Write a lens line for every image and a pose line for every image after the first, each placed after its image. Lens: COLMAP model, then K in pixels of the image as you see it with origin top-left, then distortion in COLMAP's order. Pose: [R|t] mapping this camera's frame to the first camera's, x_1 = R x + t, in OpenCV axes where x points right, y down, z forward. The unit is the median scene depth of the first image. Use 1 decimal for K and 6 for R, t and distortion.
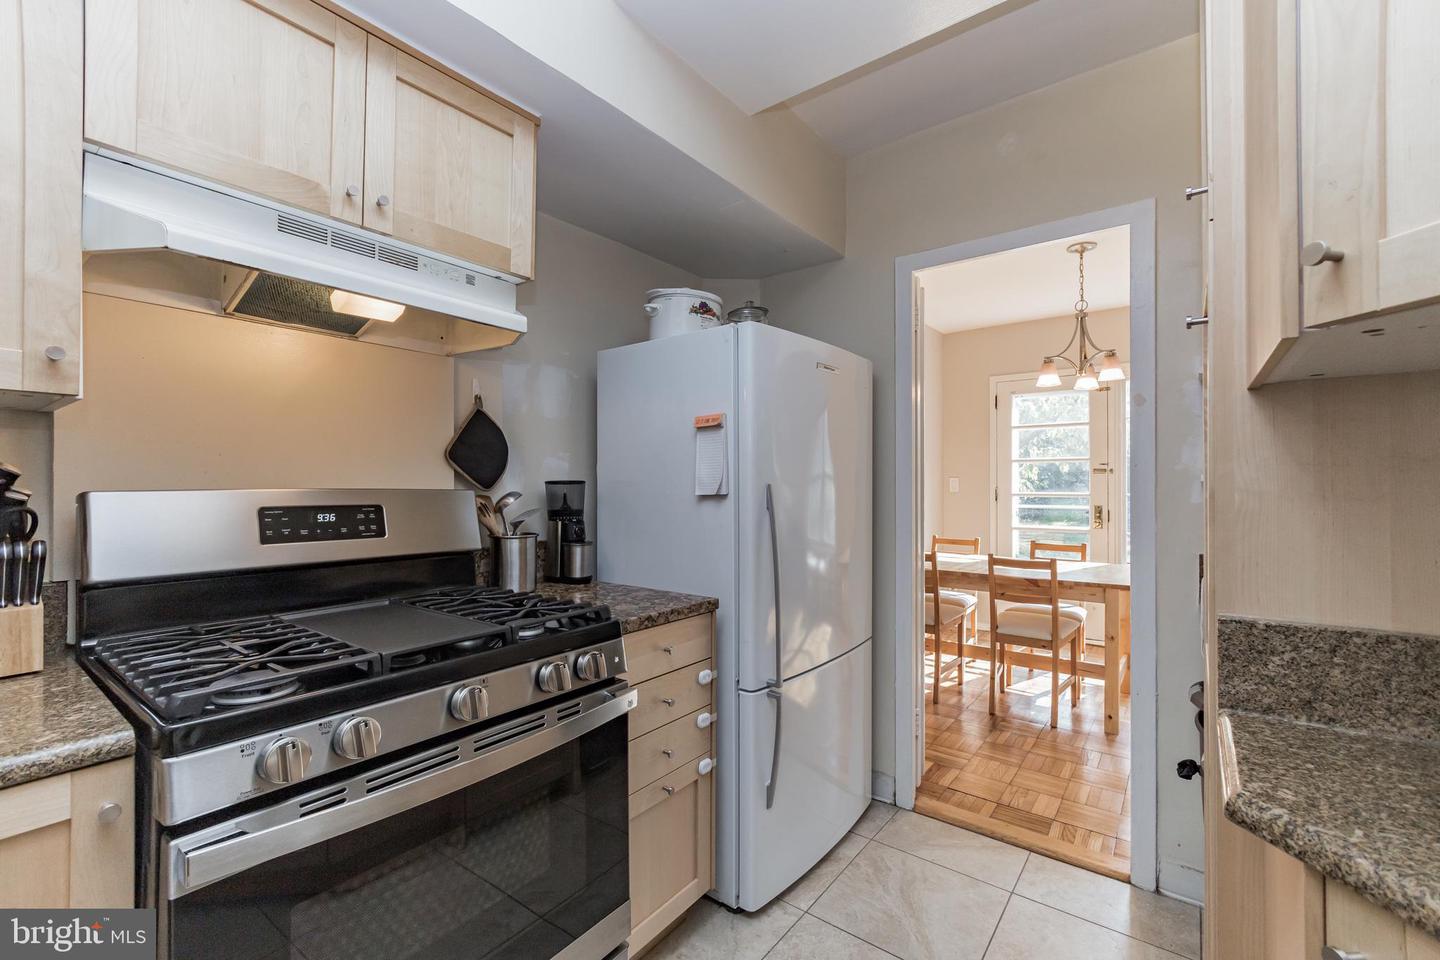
lens RADIAL K [[616.9, 0, 728.9], [0, 616.9, 483.1], [0, 0, 1]] dist [-0.005619, 0.000870]
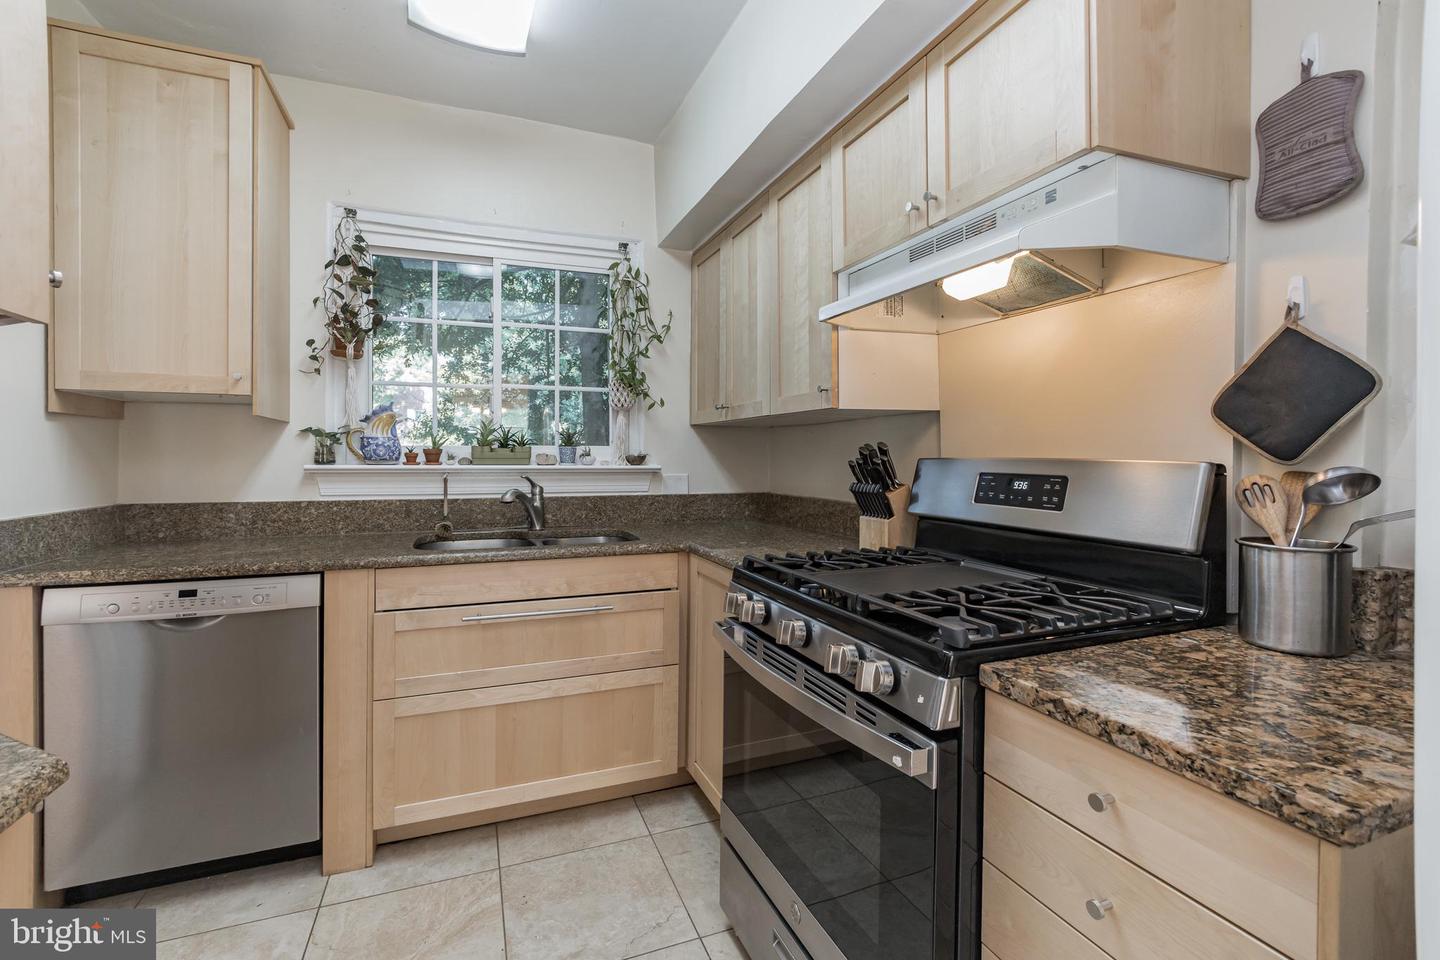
lens RADIAL K [[616.9, 0, 699.6], [0, 616.9, 459.7], [0, 0, 1]] dist [-0.005619, 0.000870]
pose [[-0.535691, 0.008238, -0.844374, 0.412885], [0.002405, 0.999963, 0.008231, 0.001895], [0.844410, 0.002378, -0.535692, 0.862644]]
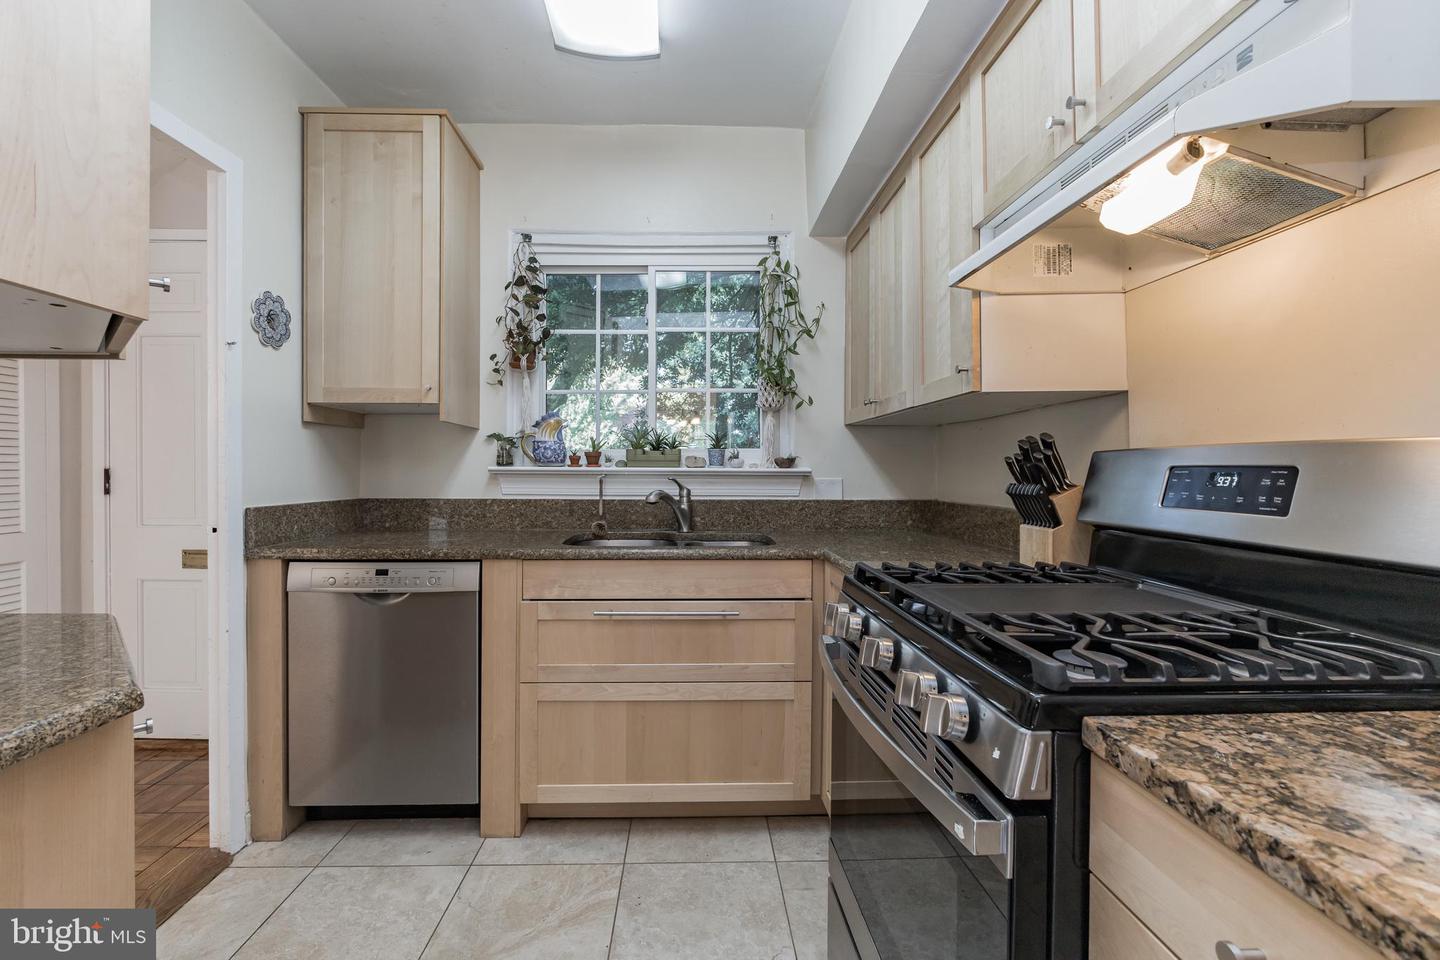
lens RADIAL K [[616.9, 0, 705.5], [0, 616.9, 470.0], [0, 0, 1]] dist [-0.005619, 0.000870]
pose [[-0.780271, -0.000107, -0.625442, 0.250535], [-0.000908, 0.999999, 0.000962, 0.032771], [0.625441, 0.001319, -0.780270, 0.931827]]
